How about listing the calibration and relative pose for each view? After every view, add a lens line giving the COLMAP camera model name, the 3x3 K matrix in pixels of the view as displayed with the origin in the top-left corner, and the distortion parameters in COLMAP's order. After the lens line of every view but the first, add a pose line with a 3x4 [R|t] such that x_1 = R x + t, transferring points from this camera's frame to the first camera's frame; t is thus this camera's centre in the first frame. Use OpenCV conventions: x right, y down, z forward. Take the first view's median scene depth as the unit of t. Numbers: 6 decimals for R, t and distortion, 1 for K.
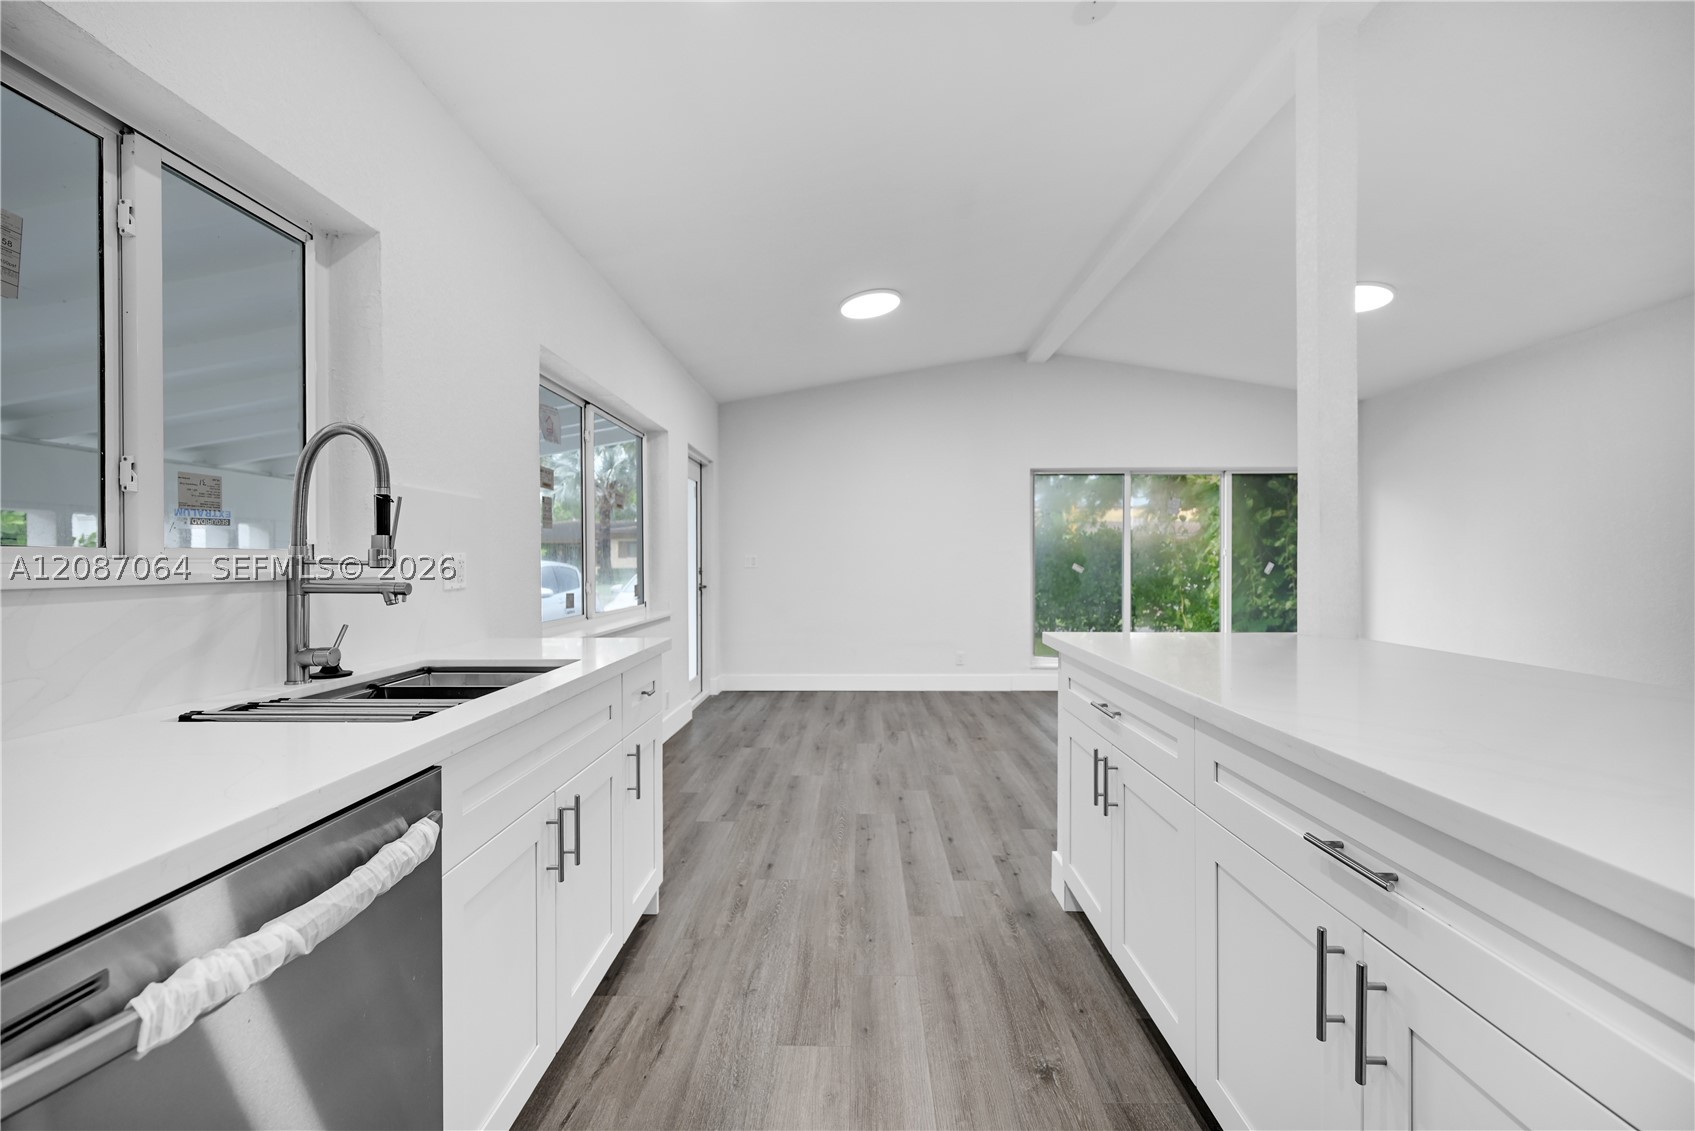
lens RADIAL K [[680.4, 0, 856.6], [0, 680.4, 560.3], [0, 0, 1]] dist [0.001127, -0.000289]
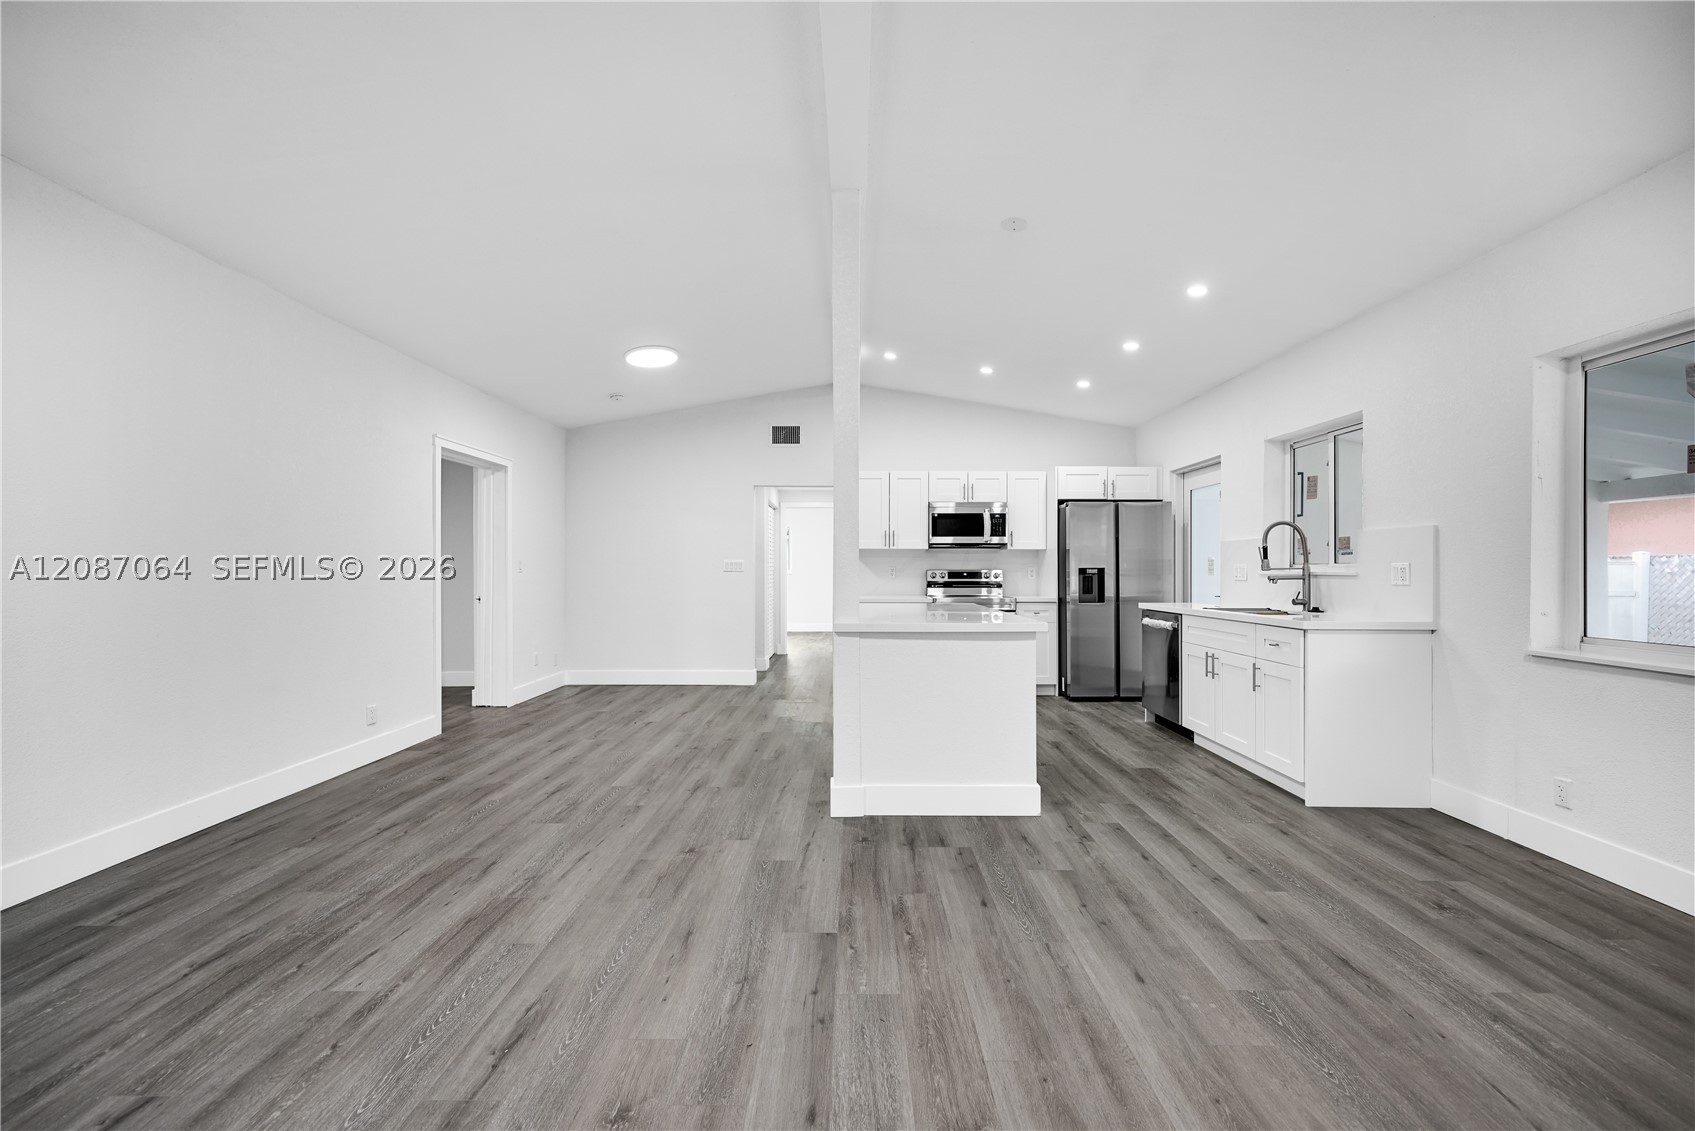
lens RADIAL K [[680.4, 0, 847.6], [0, 680.4, 570.3], [0, 0, 1]] dist [0.001127, -0.000289]
pose [[-0.999998, 0.002117, 0.000635, 0.526500], [0.002118, 0.999996, 0.001635, 0.000383], [-0.000632, 0.001637, -0.999998, 1.853496]]
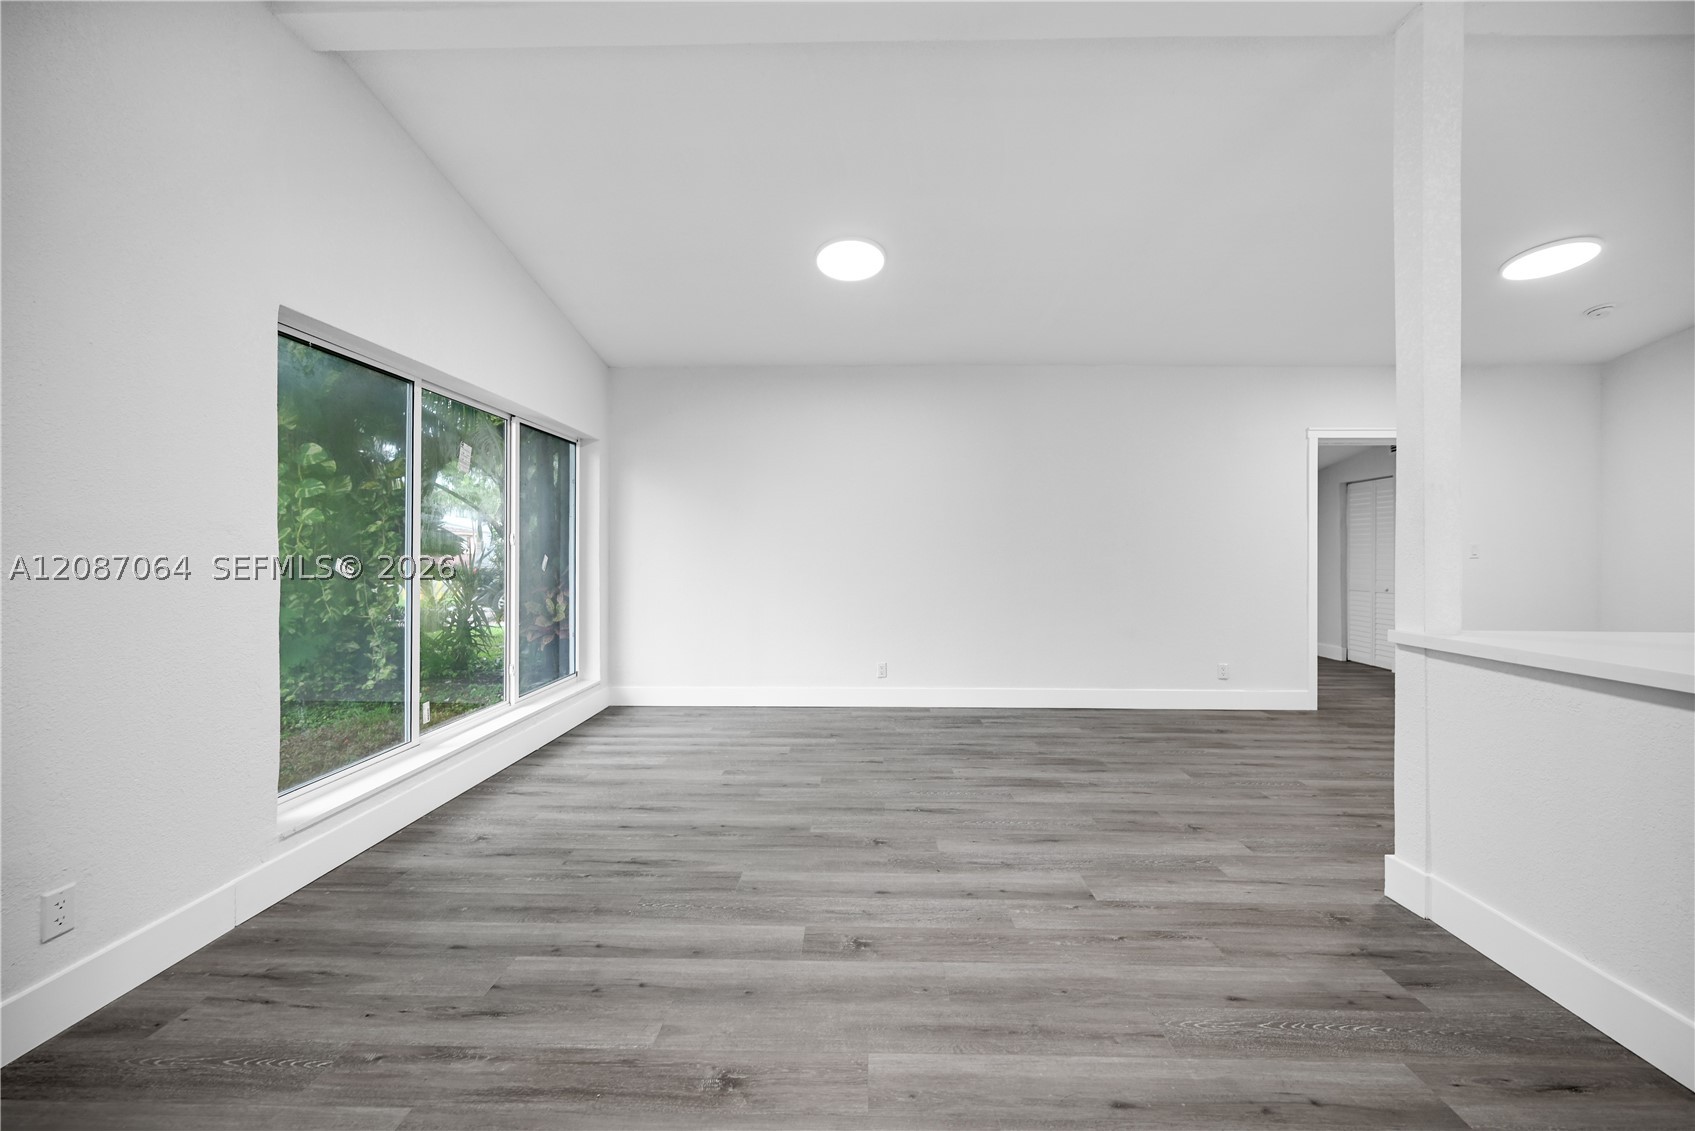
lens RADIAL K [[680.4, 0, 844.1], [0, 680.4, 551.2], [0, 0, 1]] dist [0.001127, -0.000289]
pose [[0.020288, 0.003052, 0.999790, -0.232543], [-0.003446, 0.999990, -0.002983, -0.000754], [-0.999788, -0.003385, 0.020299, 1.398315]]
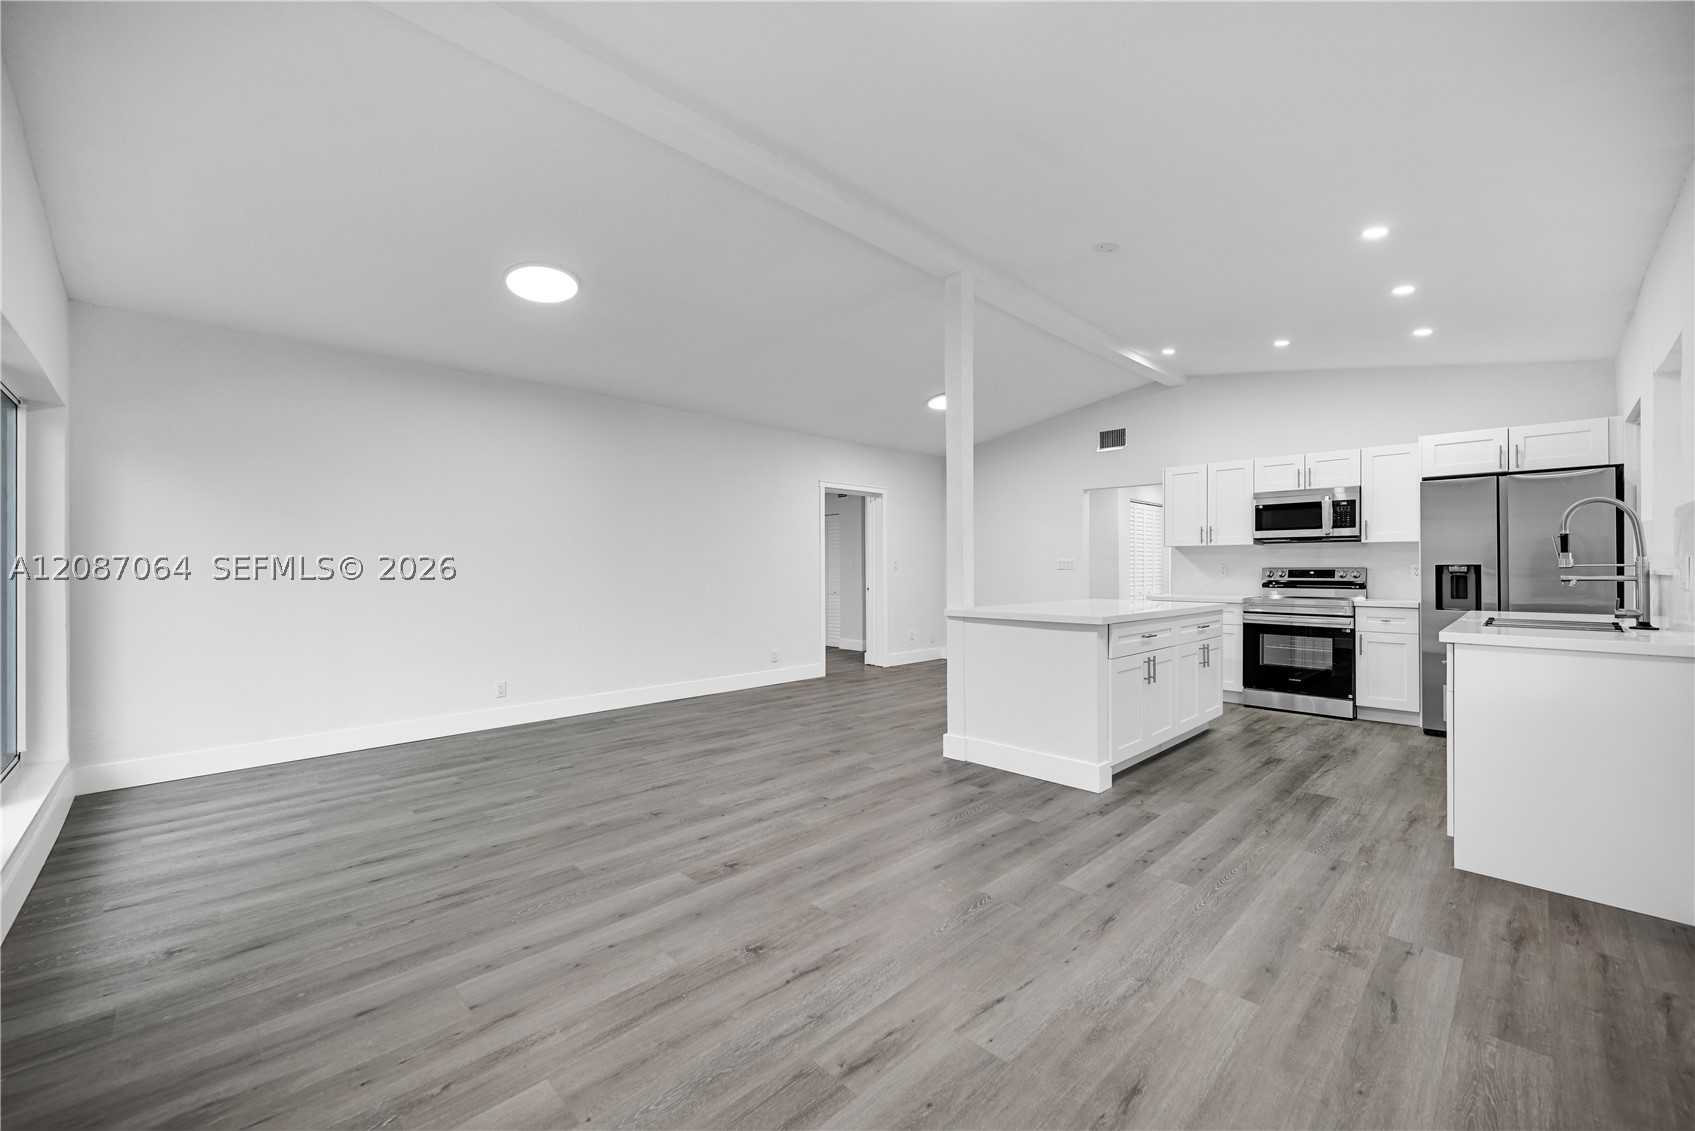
lens RADIAL K [[680.4, 0, 843.3], [0, 680.4, 567.3], [0, 0, 1]] dist [0.001127, -0.000289]
pose [[-0.702913, 0.004432, 0.711262, -0.289882], [0.003985, 0.999989, -0.002293, 0.001640], [-0.711265, 0.001223, -0.702923, 1.916043]]
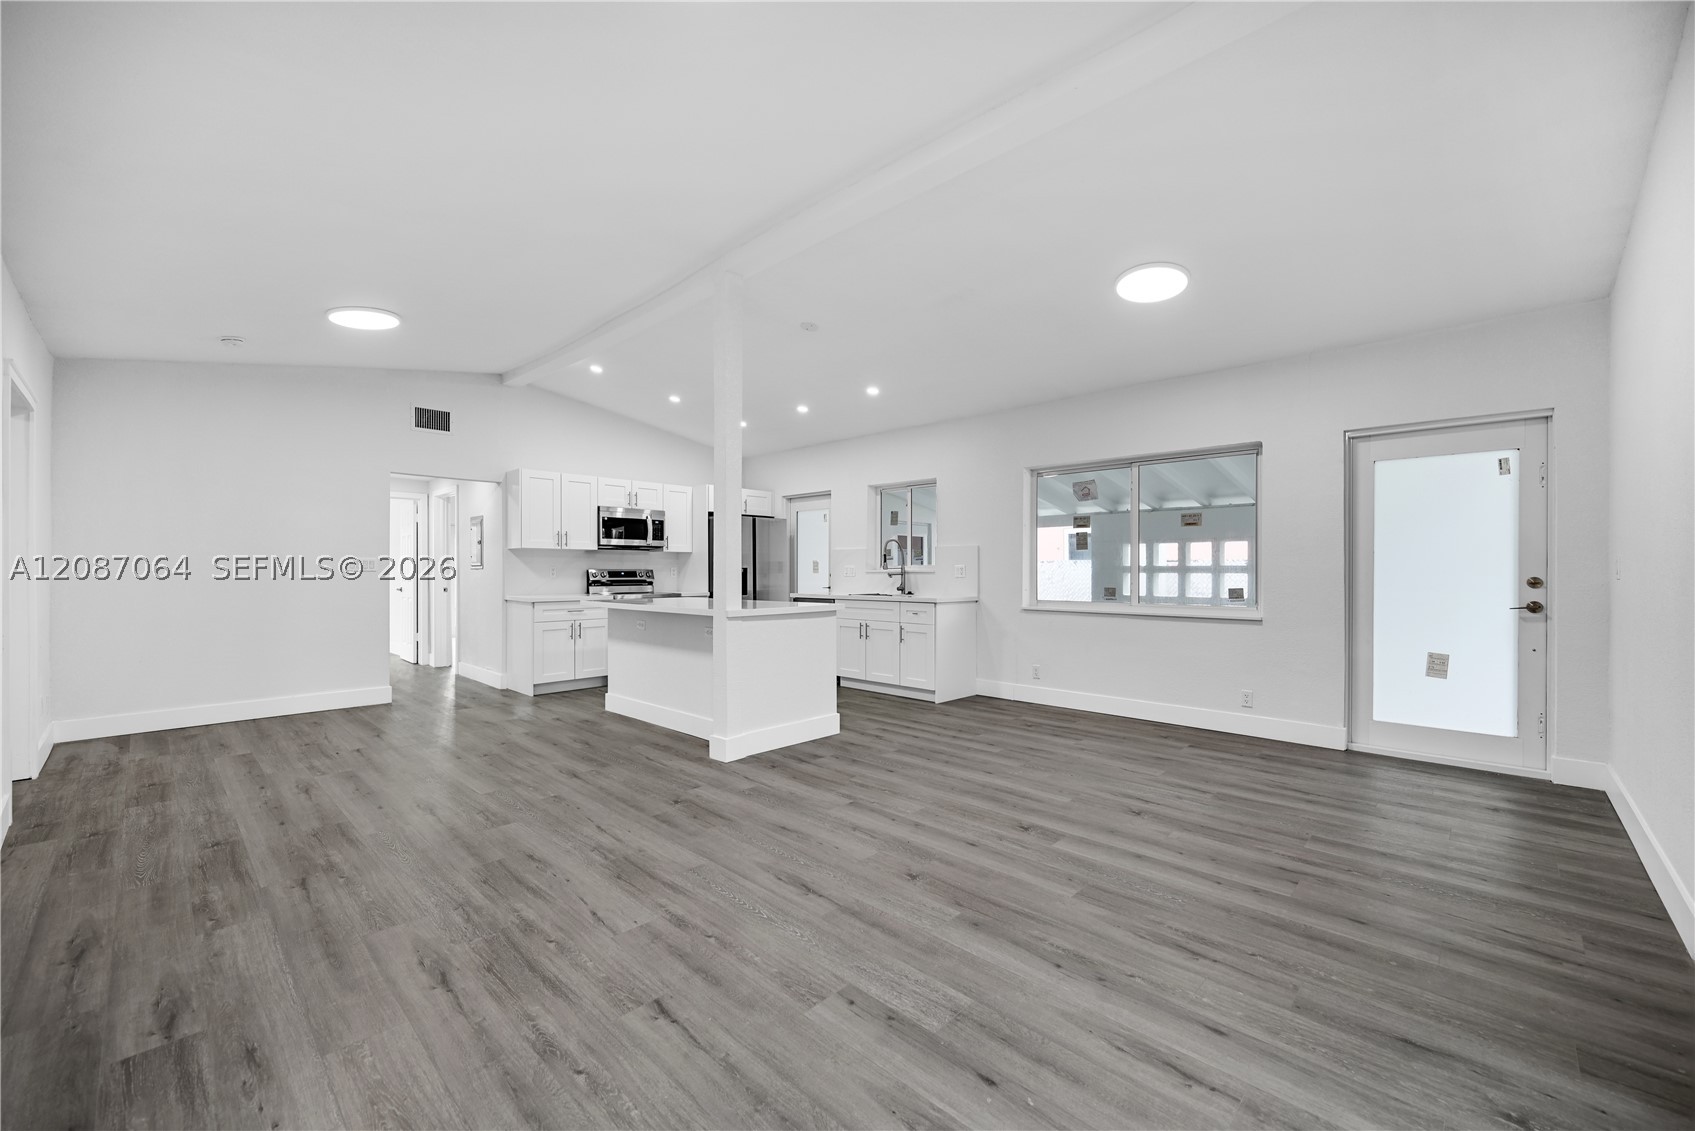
lens RADIAL K [[680.4, 0, 853.3], [0, 680.4, 568.8], [0, 0, 1]] dist [0.001127, -0.000289]
pose [[-0.681110, 0.000540, -0.732181, 1.366995], [0.001006, 0.999999, -0.000198, 0.002290], [0.732180, -0.000872, -0.681110, 1.898330]]
